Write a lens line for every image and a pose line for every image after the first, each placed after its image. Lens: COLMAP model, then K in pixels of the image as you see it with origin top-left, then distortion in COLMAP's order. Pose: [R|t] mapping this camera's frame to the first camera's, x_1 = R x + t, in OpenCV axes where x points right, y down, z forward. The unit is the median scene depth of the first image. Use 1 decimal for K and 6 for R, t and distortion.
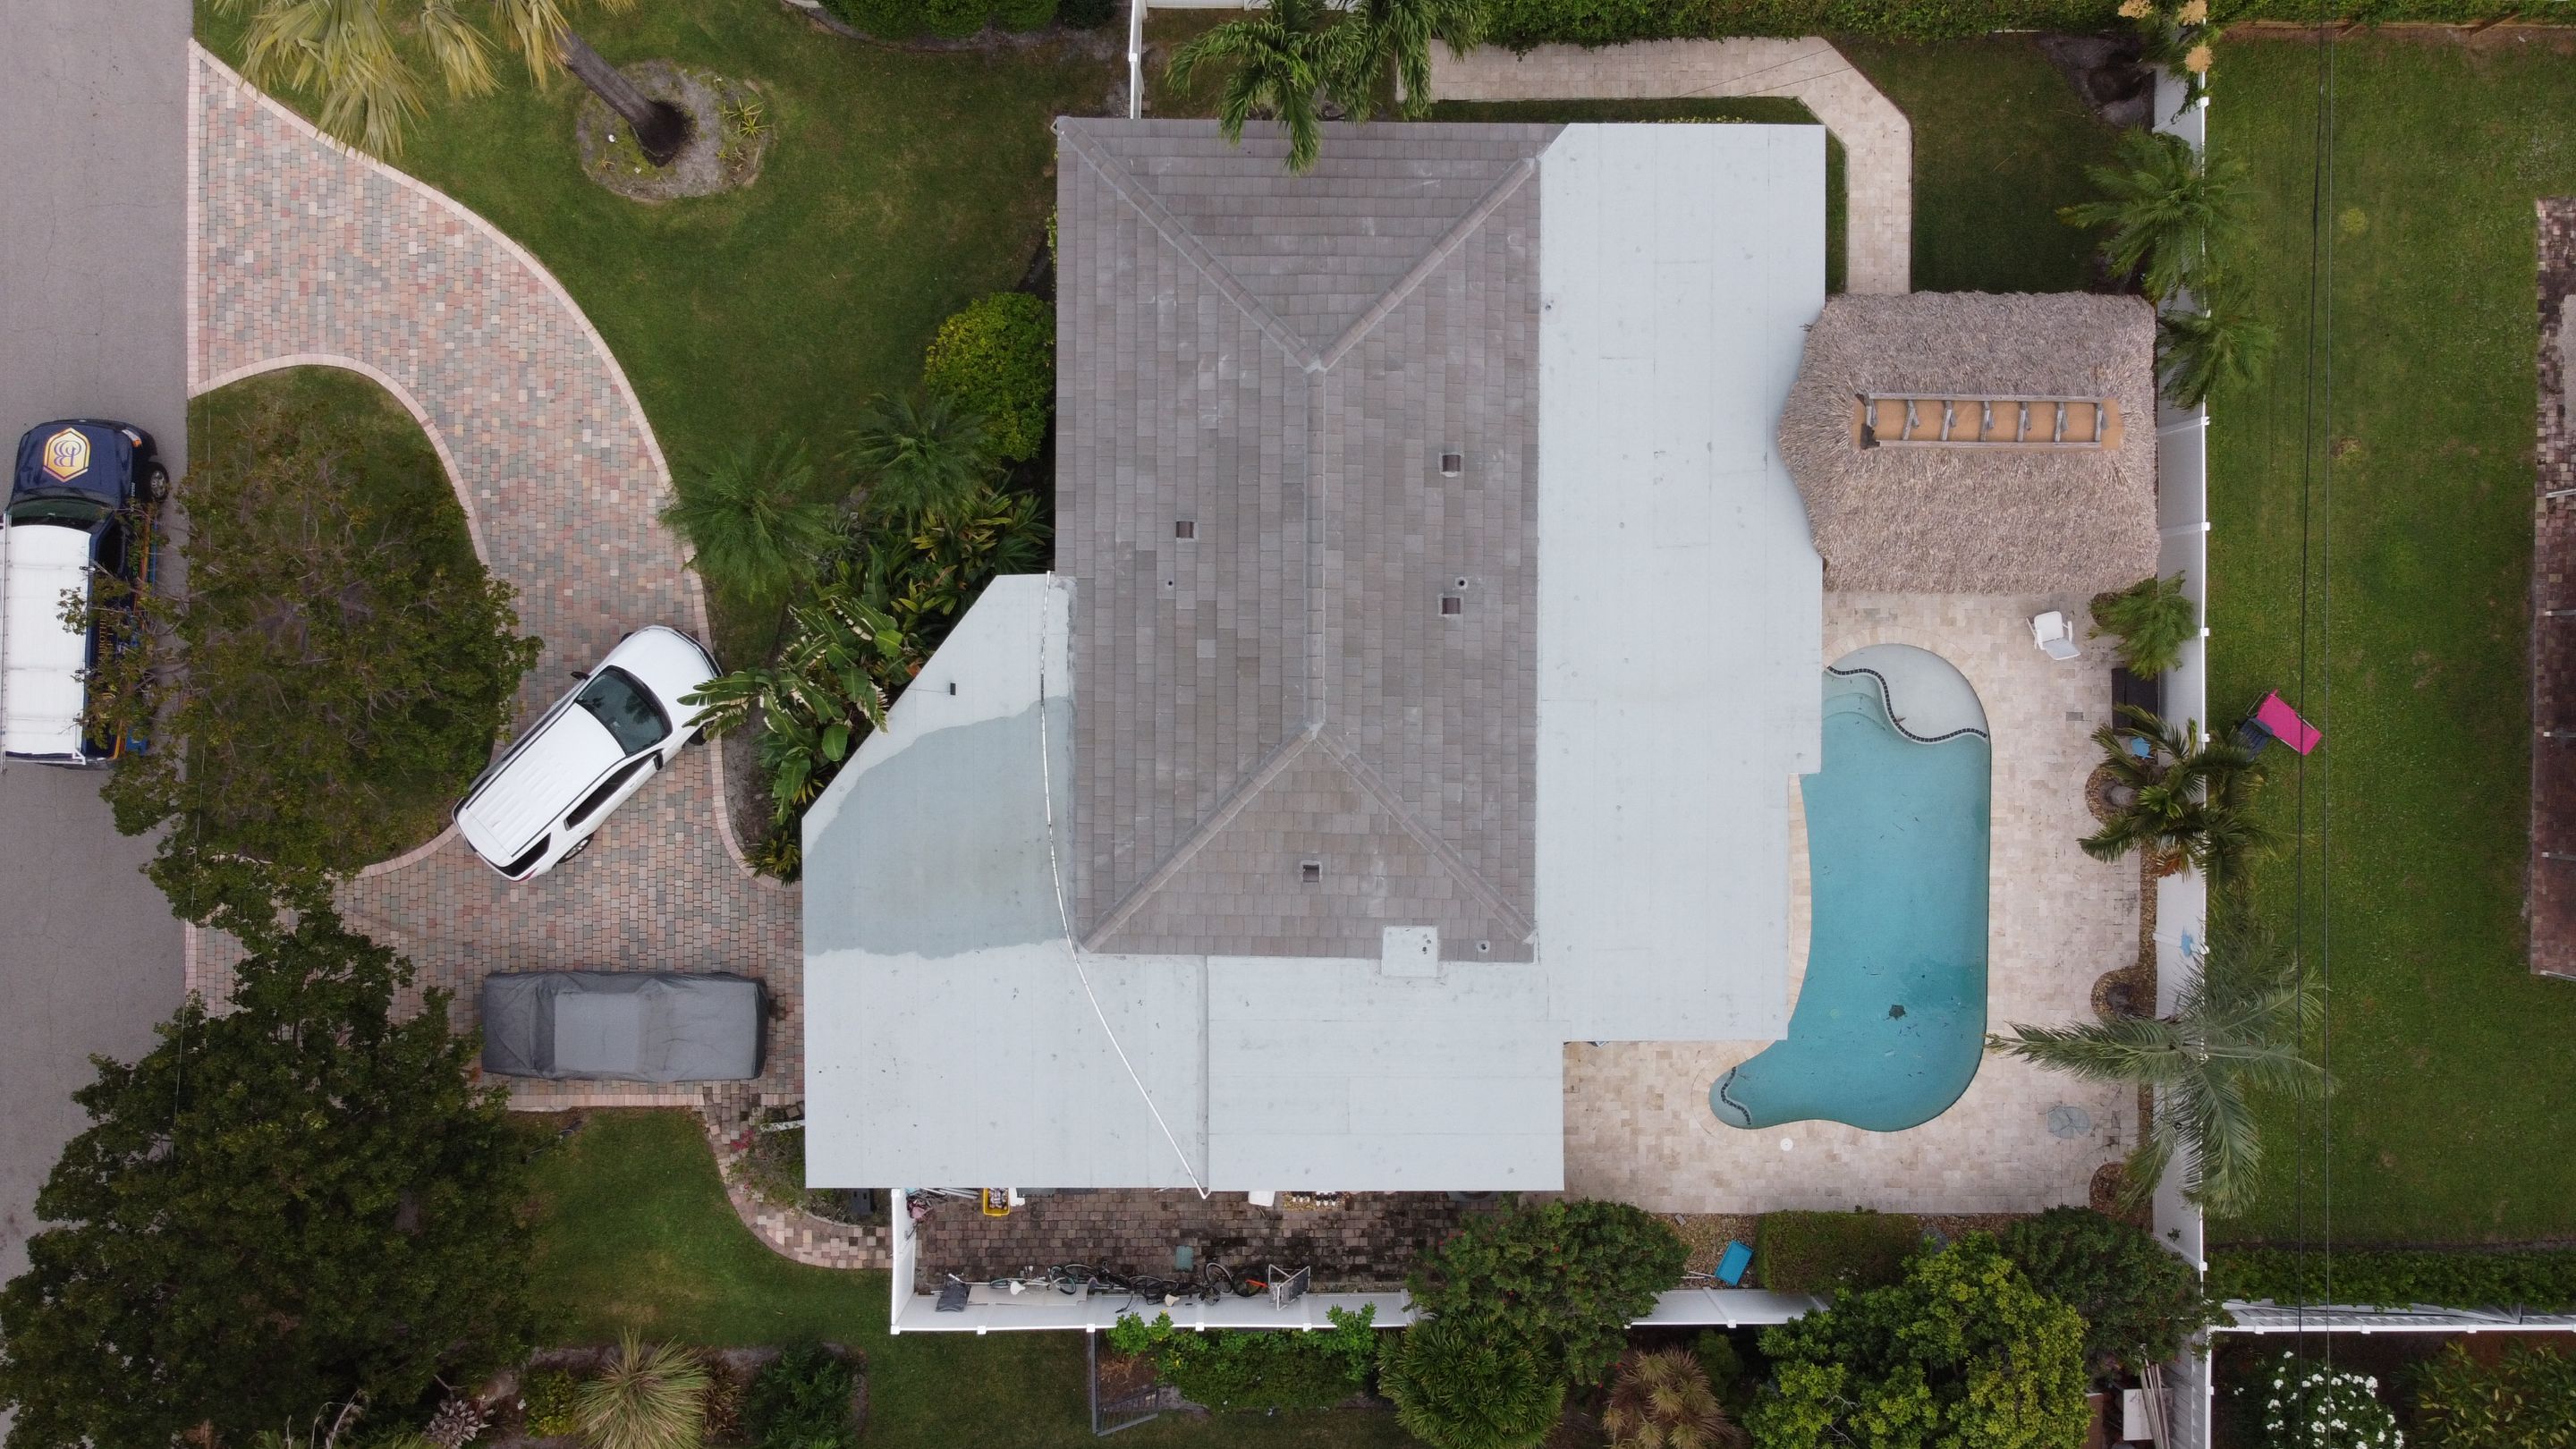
lens RADIAL K [[1957.4, 0, 1282.6], [0, 1957.4, 707.8], [0, 0, 1]] dist [0.001682, -0.001841]
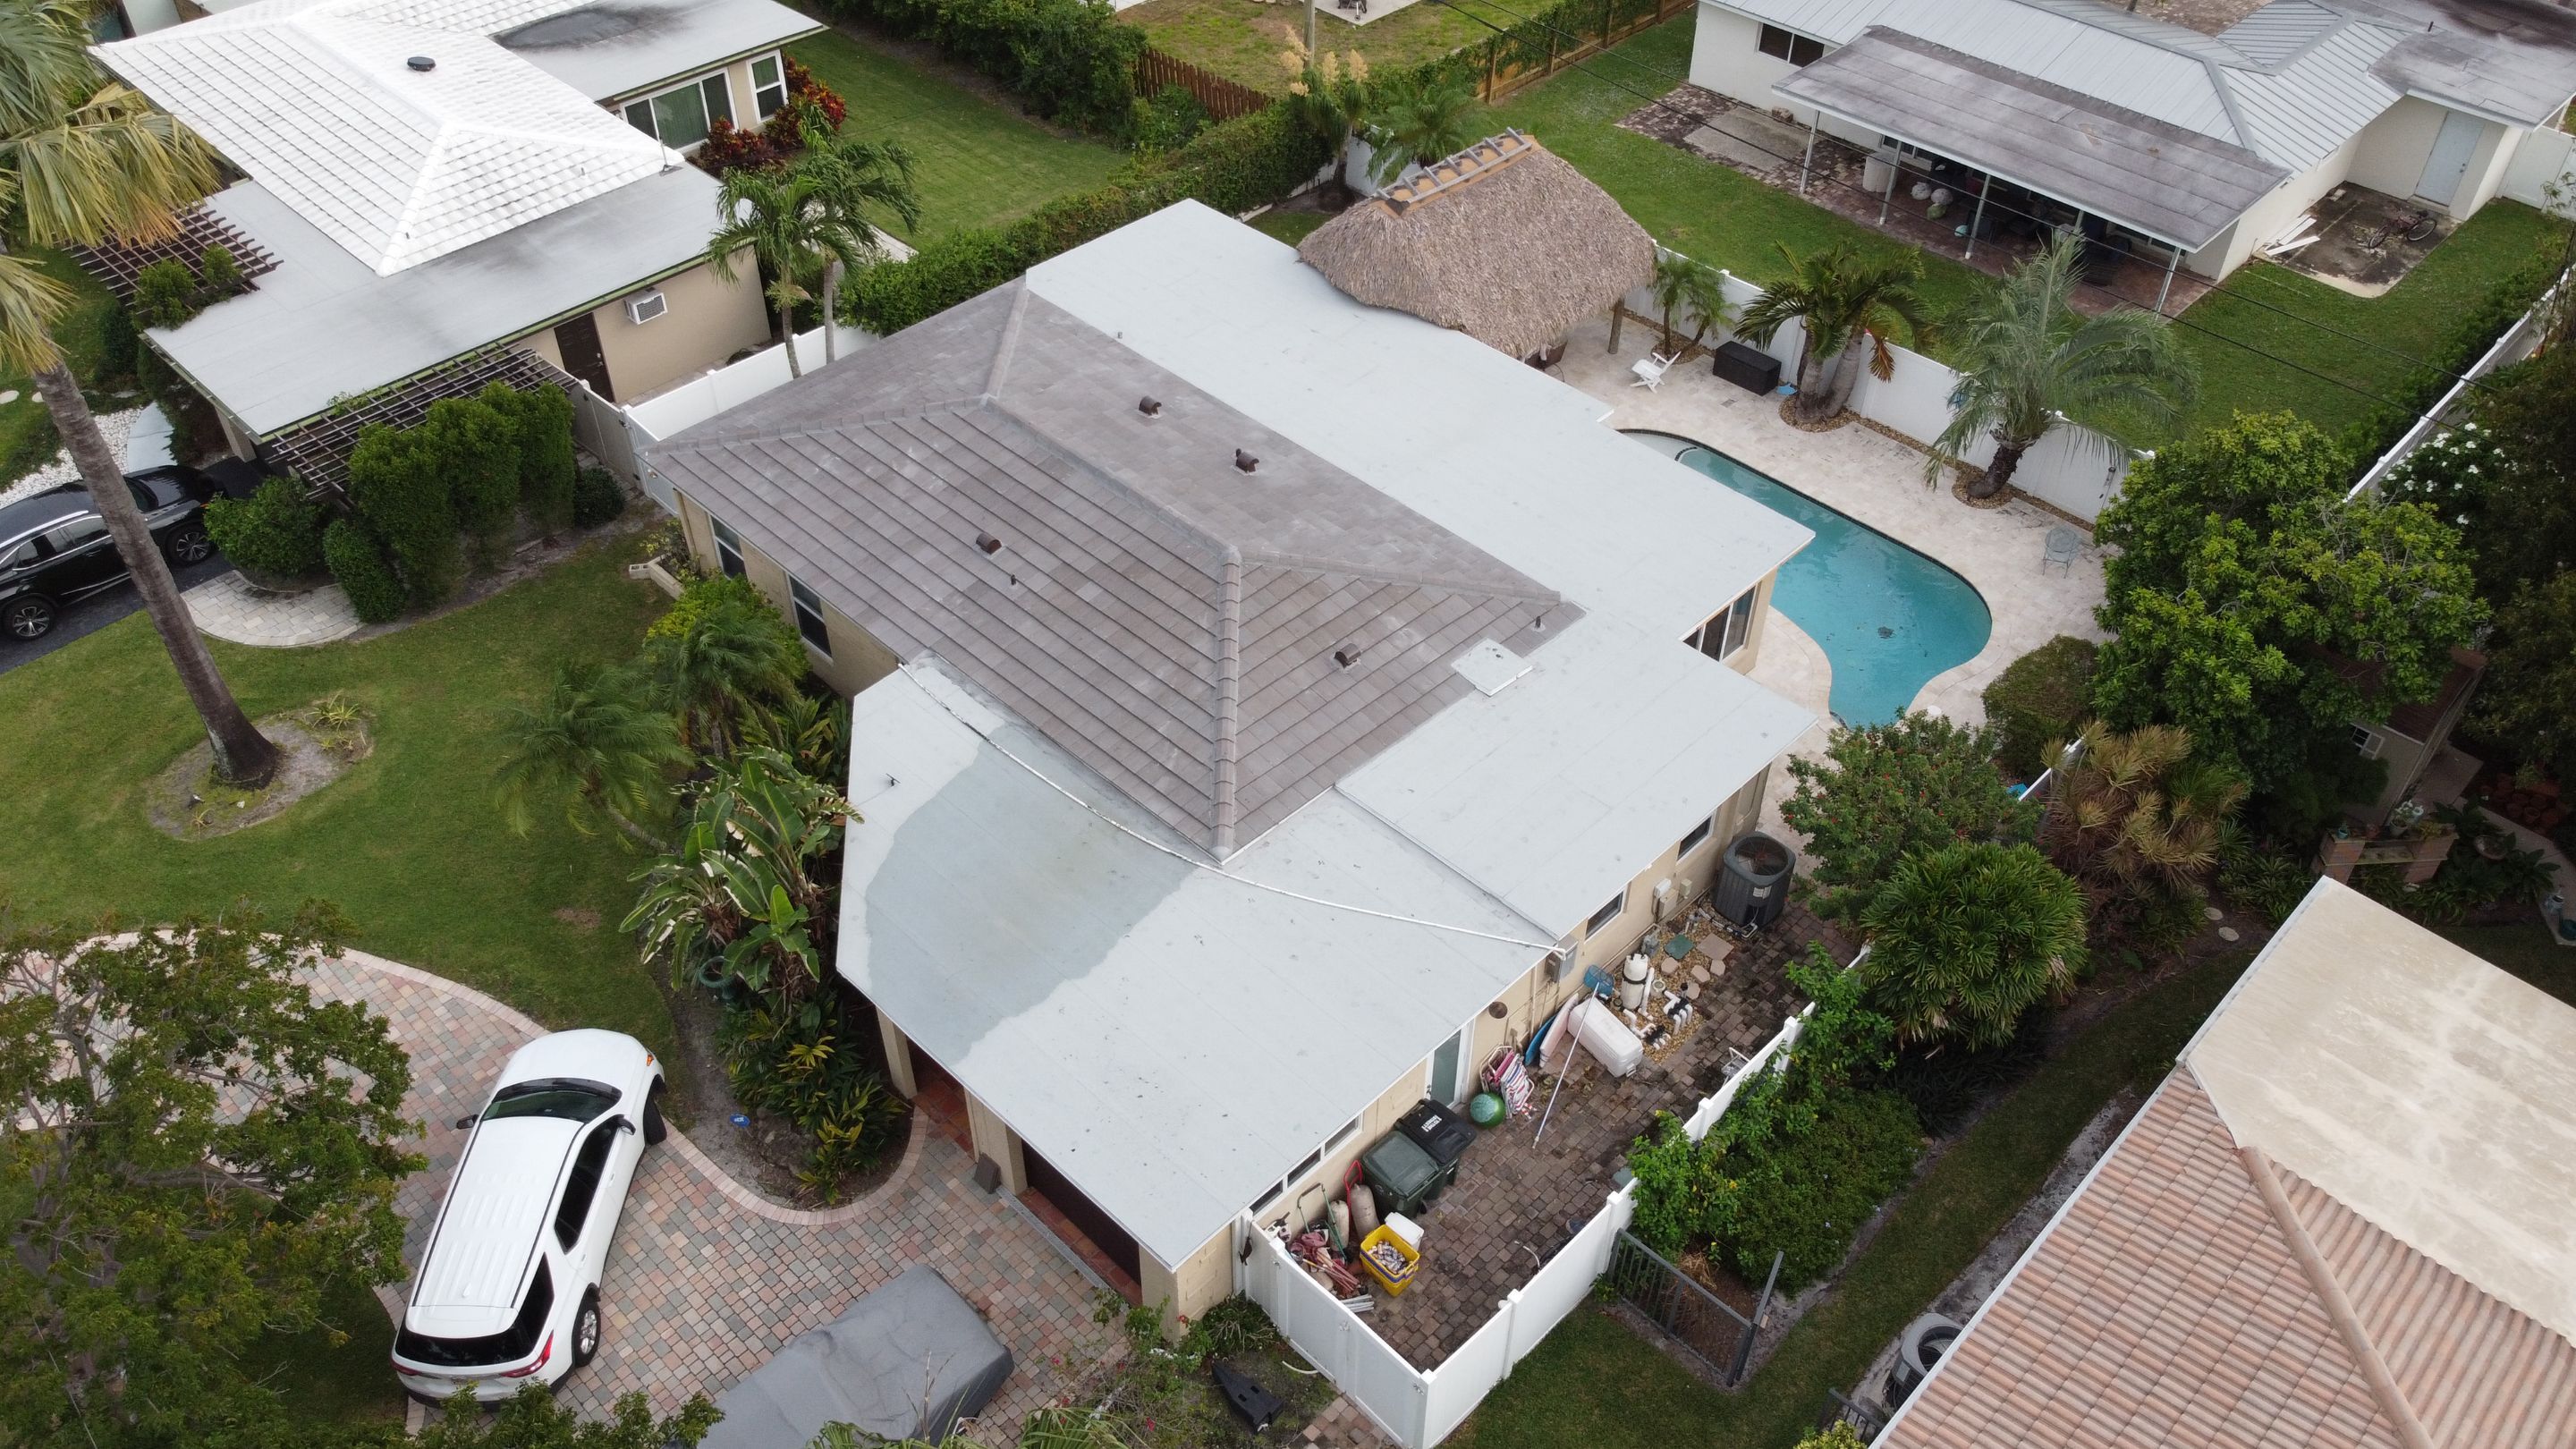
lens RADIAL K [[1957.4, 0, 1282.6], [0, 1957.4, 707.8], [0, 0, 1]] dist [0.001682, -0.001841]
pose [[0.702378, -0.486528, 0.519573, -0.455079], [0.711699, 0.467421, -0.524407, 0.514282], [0.012279, 0.738111, 0.674568, 0.403868]]
